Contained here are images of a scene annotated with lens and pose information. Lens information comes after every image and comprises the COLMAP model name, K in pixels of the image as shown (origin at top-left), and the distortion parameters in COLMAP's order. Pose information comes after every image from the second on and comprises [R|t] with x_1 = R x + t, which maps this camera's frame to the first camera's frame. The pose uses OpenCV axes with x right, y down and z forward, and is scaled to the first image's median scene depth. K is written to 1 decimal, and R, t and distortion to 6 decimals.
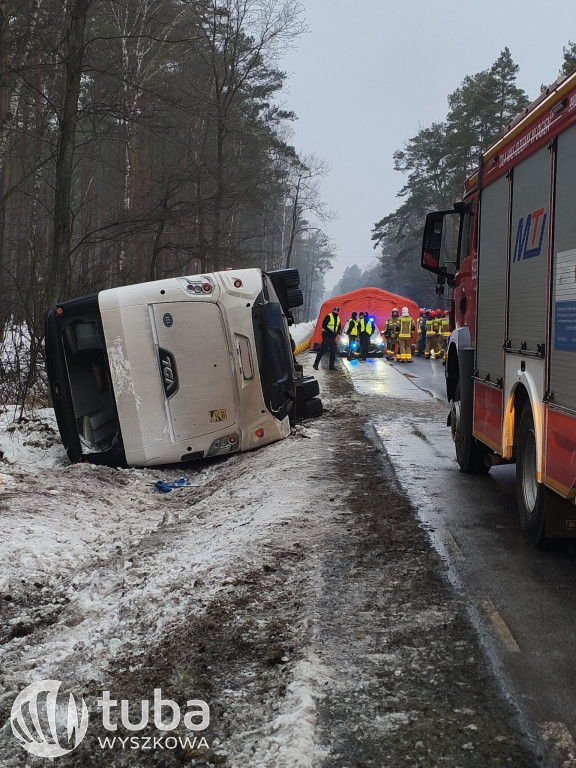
lens RADIAL K [[1093.2, 0, 288.0], [0, 1093.2, 384.0], [0, 0, 1]] dist [0.047211, 0.041128]
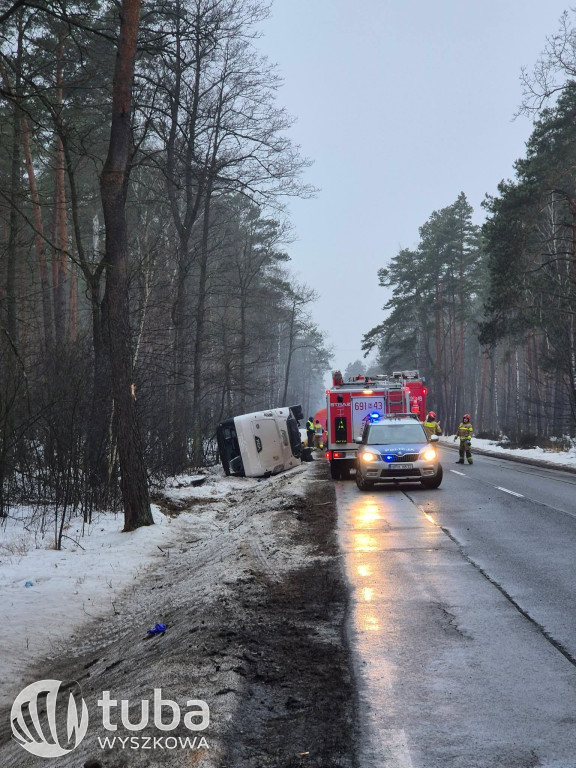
lens RADIAL K [[1841.6, 0, 288.0], [0, 1841.6, 384.0], [0, 0, 1]] dist [0.059570, 0.316286]
pose [[0.999127, -0.040939, 0.008296, -0.059139], [0.041483, 0.995770, -0.081988, 0.213588], [-0.004904, 0.082261, 0.996599, -3.542198]]
